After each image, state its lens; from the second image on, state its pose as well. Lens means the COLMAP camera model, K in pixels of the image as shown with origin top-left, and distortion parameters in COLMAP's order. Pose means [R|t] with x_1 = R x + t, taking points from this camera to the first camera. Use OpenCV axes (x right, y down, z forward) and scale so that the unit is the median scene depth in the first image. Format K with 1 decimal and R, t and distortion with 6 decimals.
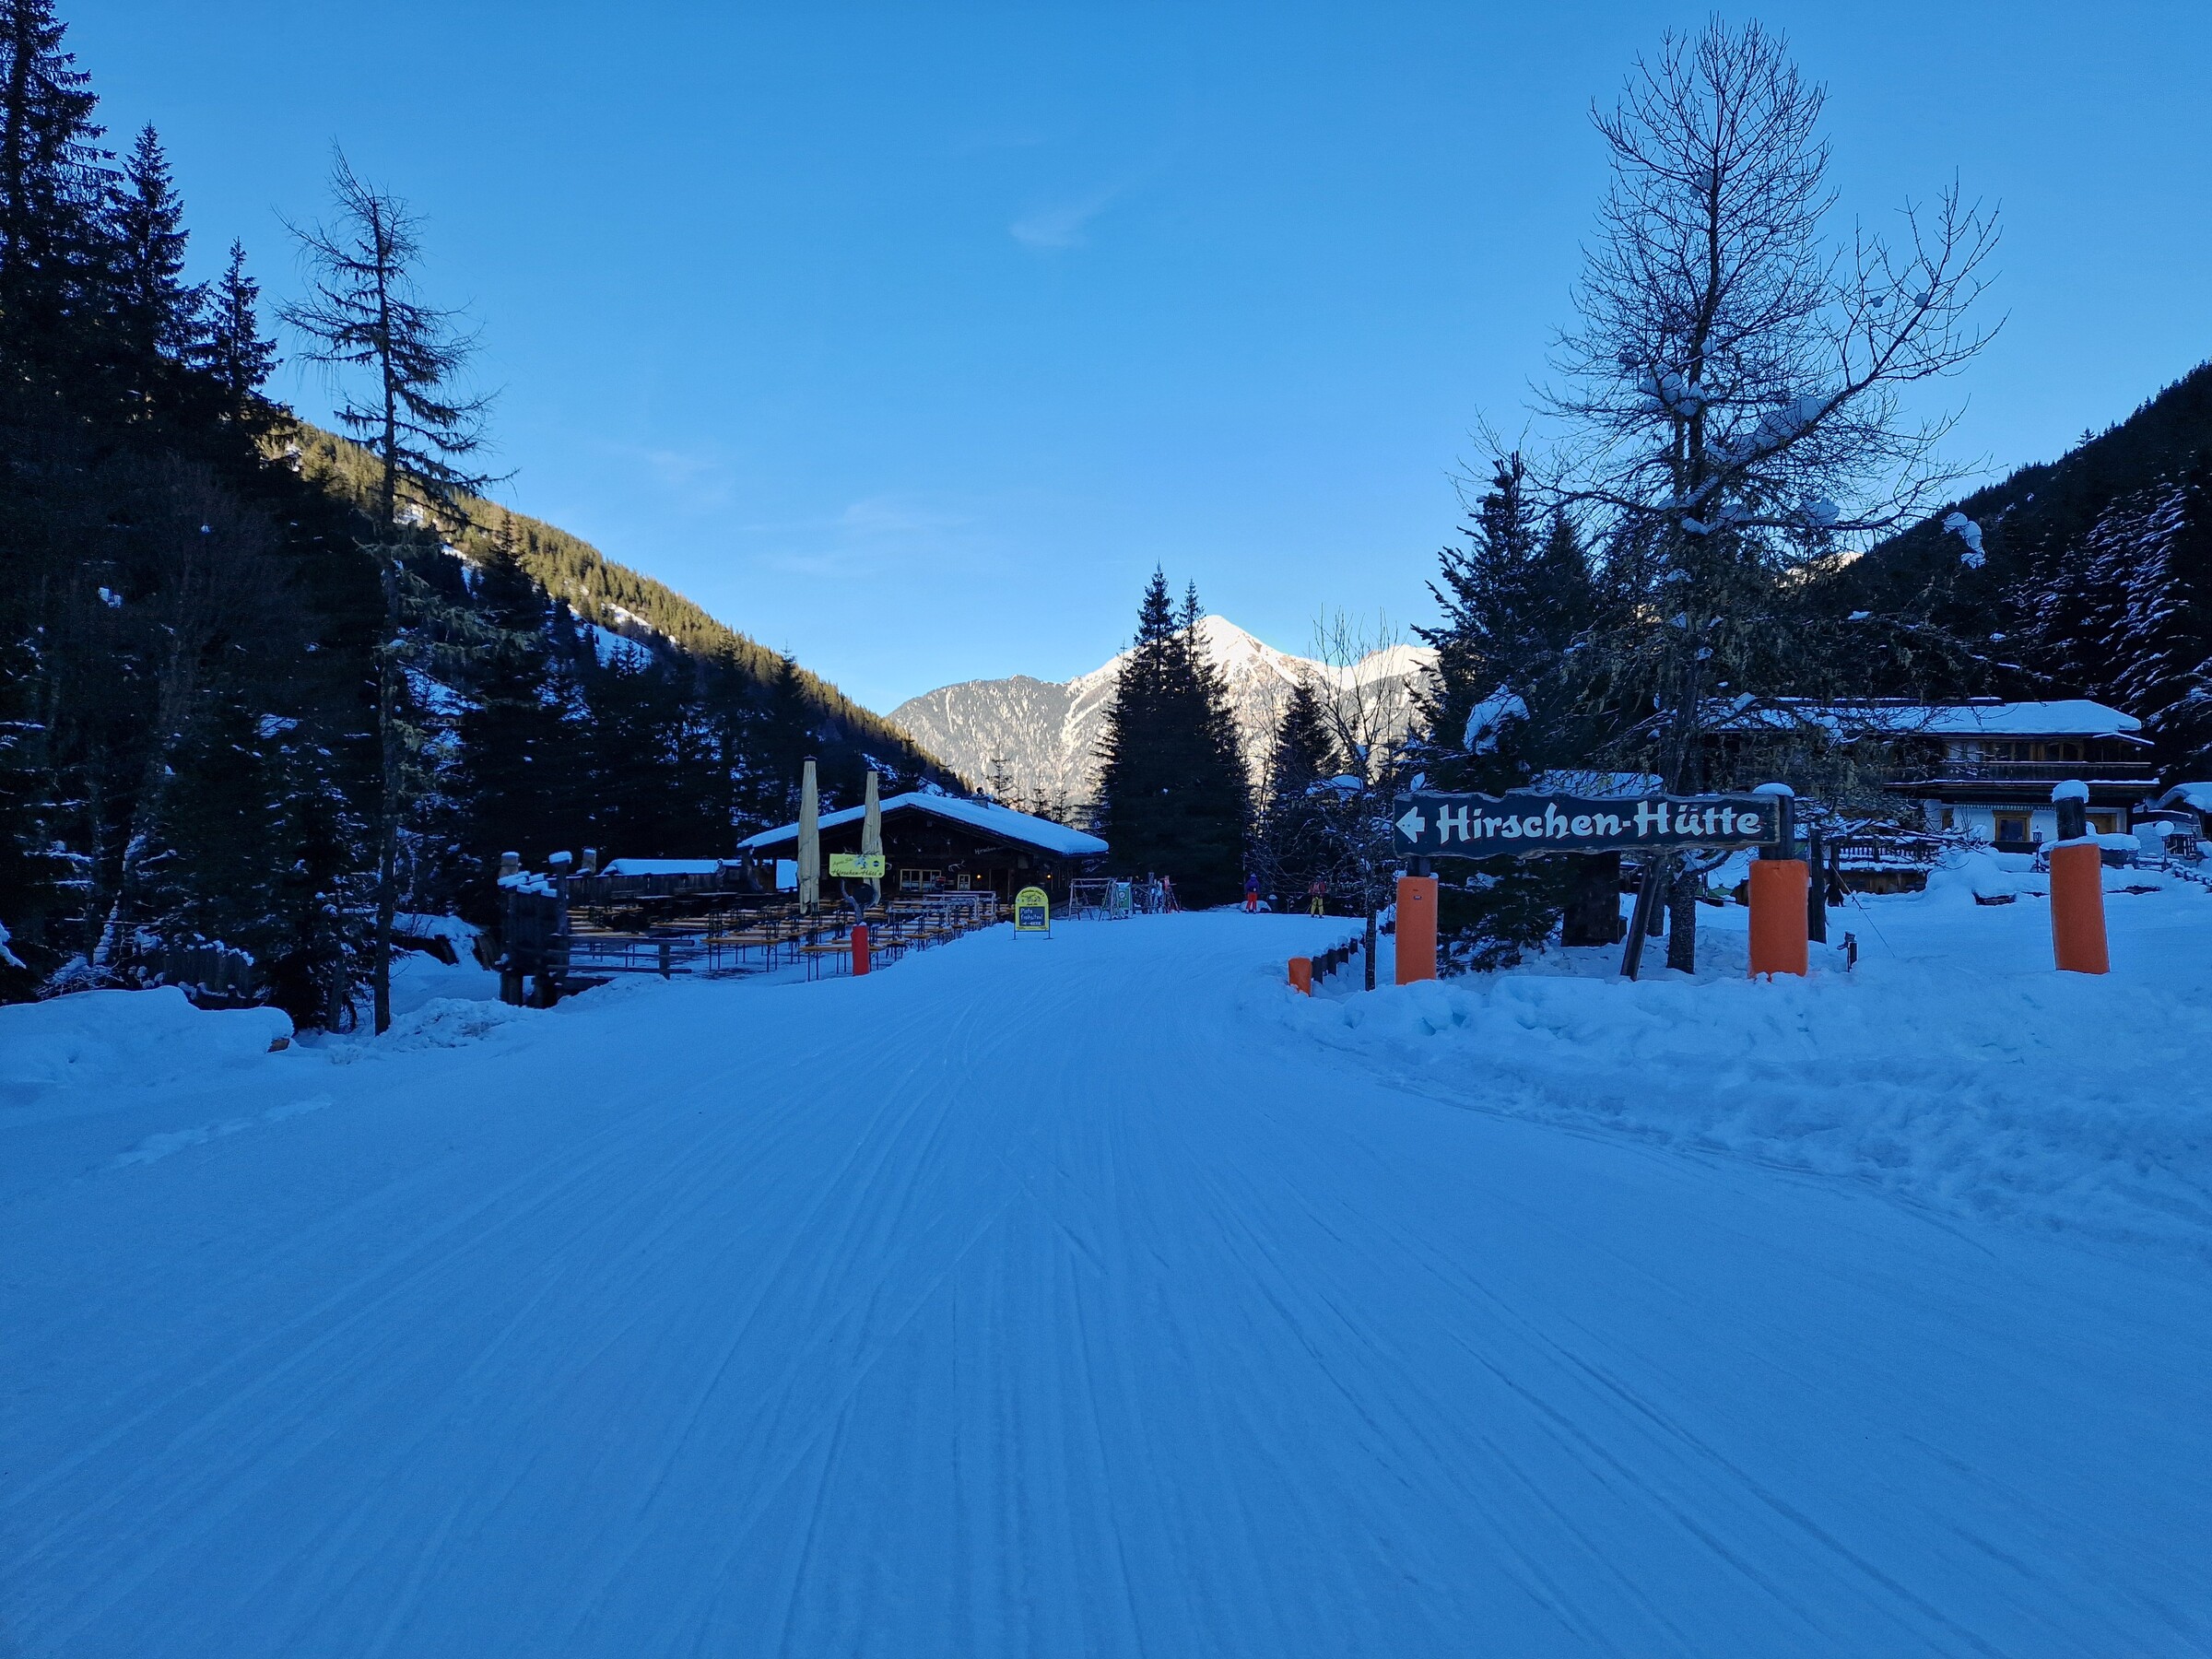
lens RADIAL K [[1480.9, 0, 1106.0], [0, 1480.9, 829.5], [0, 0, 1]] dist [0.005672, -0.023513]
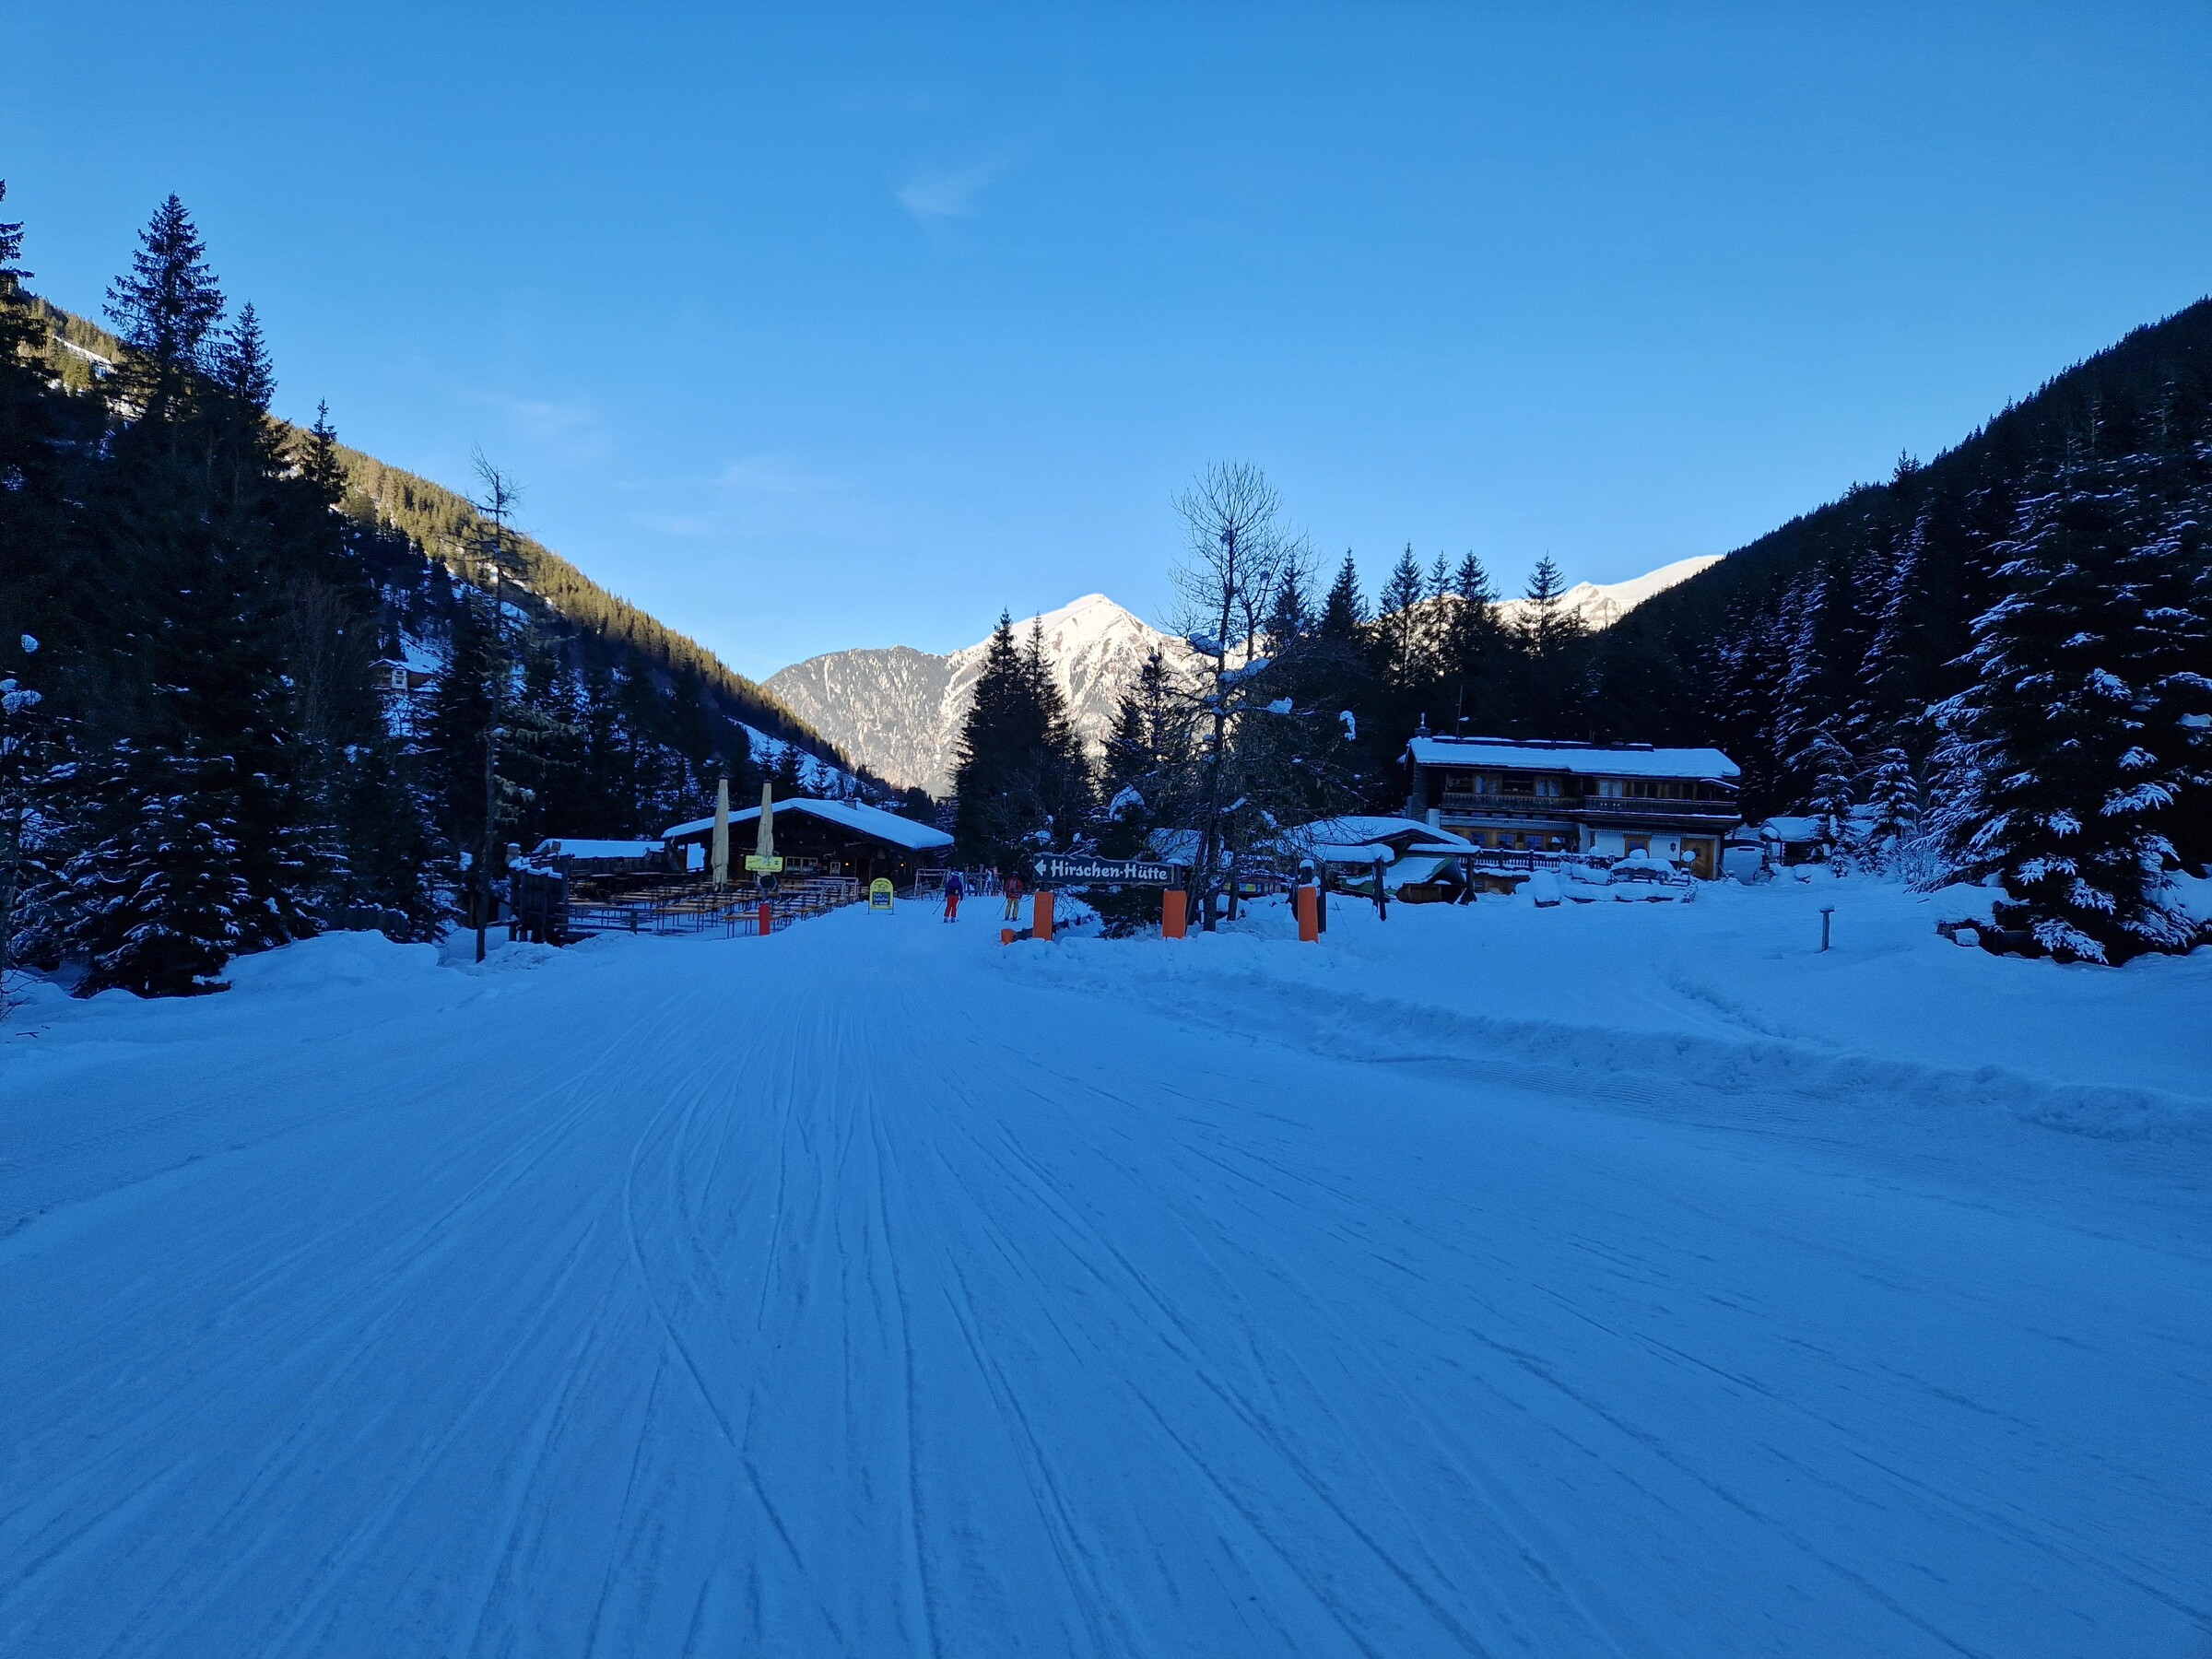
lens RADIAL K [[1627.4, 0, 1103.9], [0, 1627.4, 793.7], [0, 0, 1]] dist [-0.000273, 0.000895]
pose [[0.997427, 0.029813, 0.065192, 0.042634], [-0.029804, 0.999555, -0.001102, -0.034092], [-0.065196, -0.000844, 0.997872, -0.424721]]
